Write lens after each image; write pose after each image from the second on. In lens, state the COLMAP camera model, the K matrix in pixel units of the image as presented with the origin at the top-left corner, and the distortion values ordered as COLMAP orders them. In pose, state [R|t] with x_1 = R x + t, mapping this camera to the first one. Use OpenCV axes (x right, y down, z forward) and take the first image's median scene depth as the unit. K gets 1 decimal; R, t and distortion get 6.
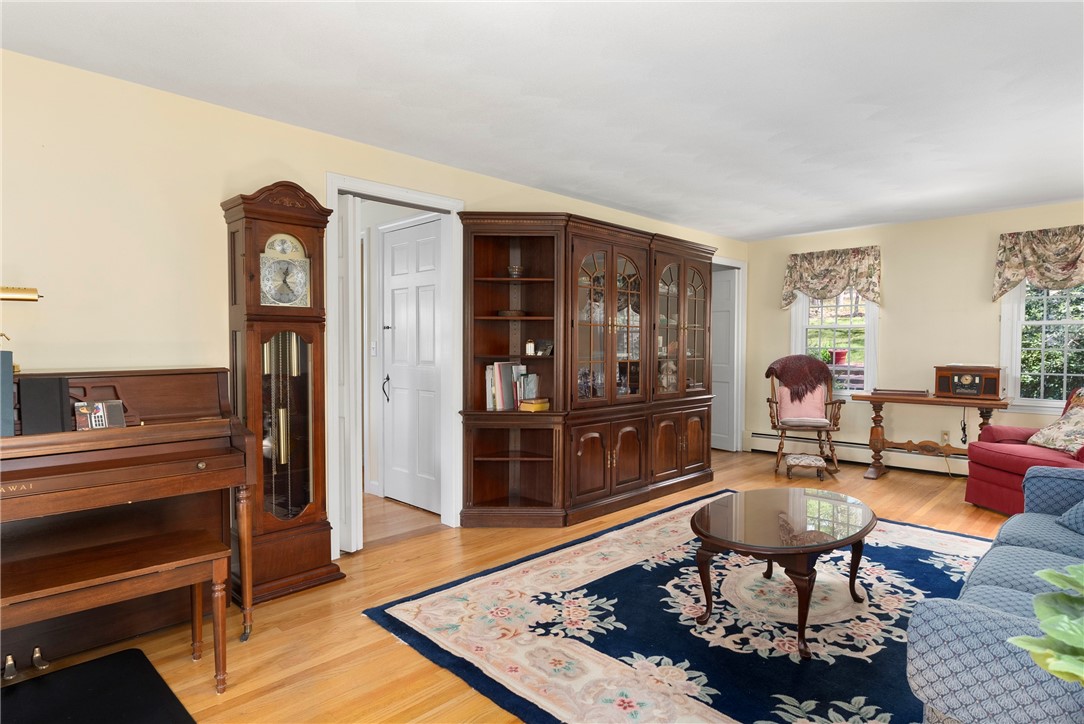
lens RADIAL K [[611.7, 0, 540.2], [0, 611.7, 341.0], [0, 0, 1]] dist [-0.002171, 0.000999]
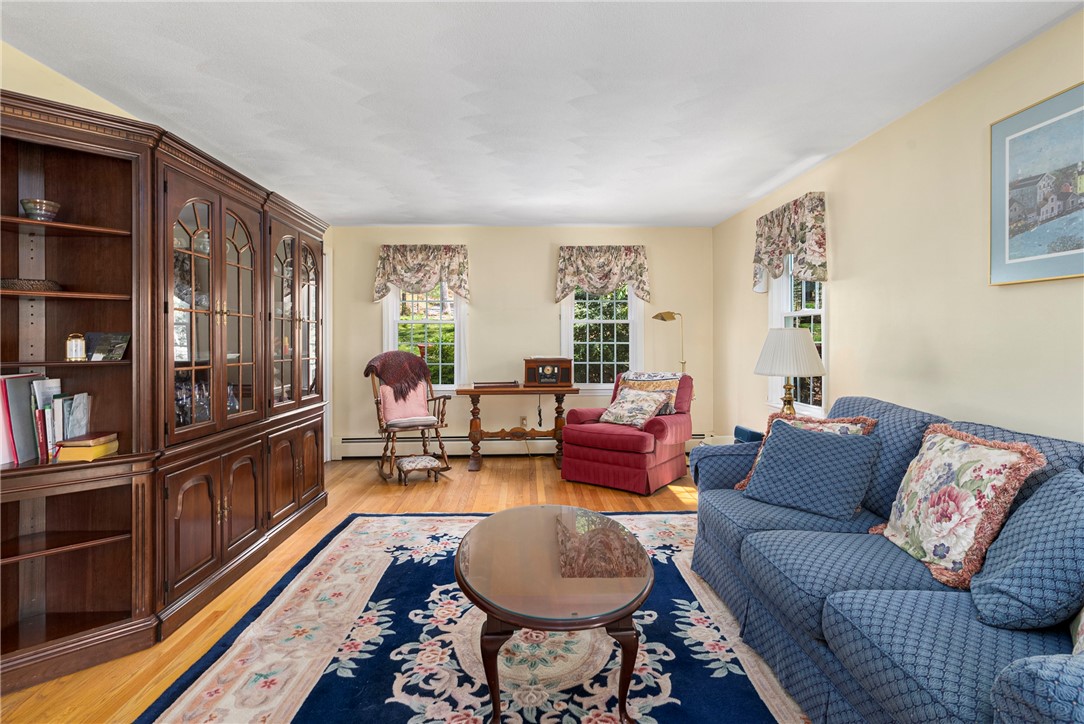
lens RADIAL K [[582.0, 0, 550.0], [0, 582.0, 334.3], [0, 0, 1]] dist [-0.000456, -0.000126]
pose [[0.687626, 0.002472, 0.726061, -0.106441], [0.000591, 0.999992, -0.003965, 0.001158], [-0.726065, 0.003156, 0.687619, 0.312206]]
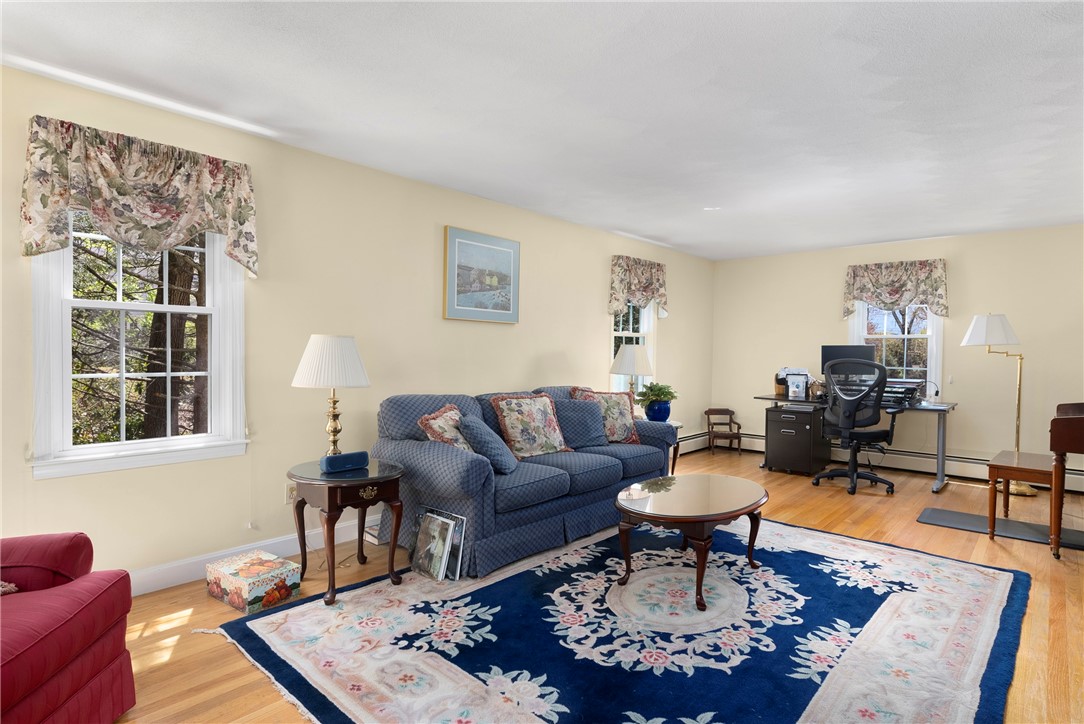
lens RADIAL K [[572.2, 0, 542.0], [0, 572.2, 362.0], [0, 0, 1]] dist [0.005202, 0.001181]
pose [[-0.998959, -0.014173, -0.043367, 0.489721], [-0.014856, 0.999770, 0.015460, 0.008013], [0.043138, 0.016088, -0.998940, 1.382362]]
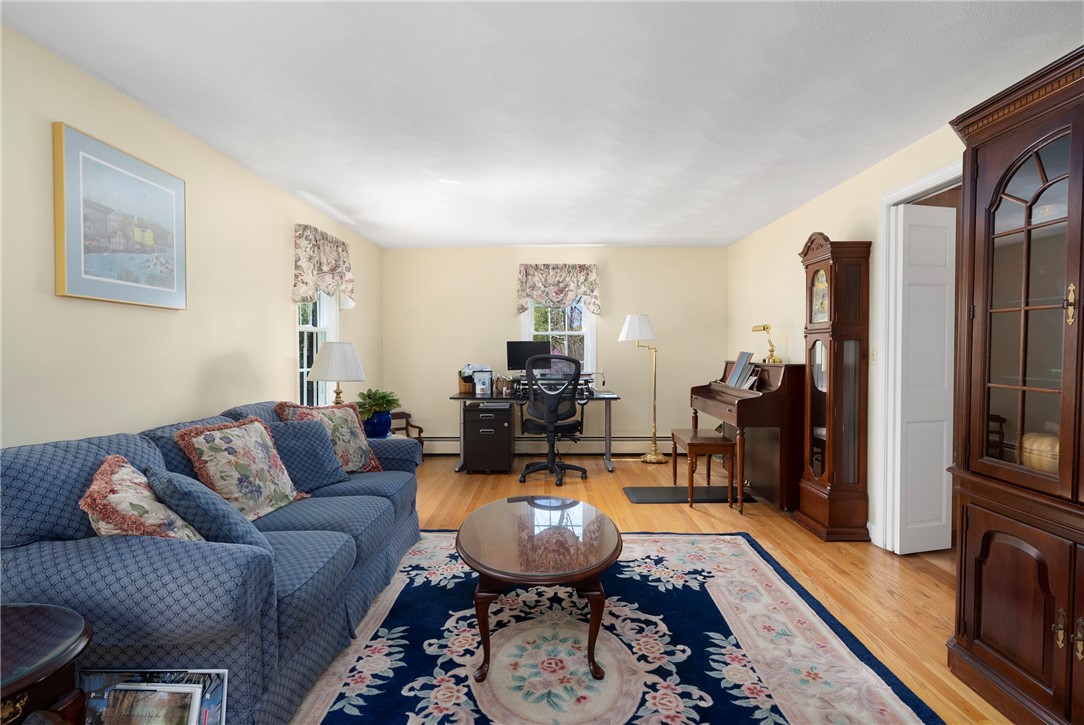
lens RADIAL K [[574.8, 0, 542.0], [0, 574.8, 362.5], [0, 0, 1]] dist [0.000712, 0.000516]
pose [[-0.724531, 0.015612, -0.689066, 0.660649], [0.003535, 0.999814, 0.018936, 0.004433], [0.689234, 0.011284, -0.724451, 1.084428]]
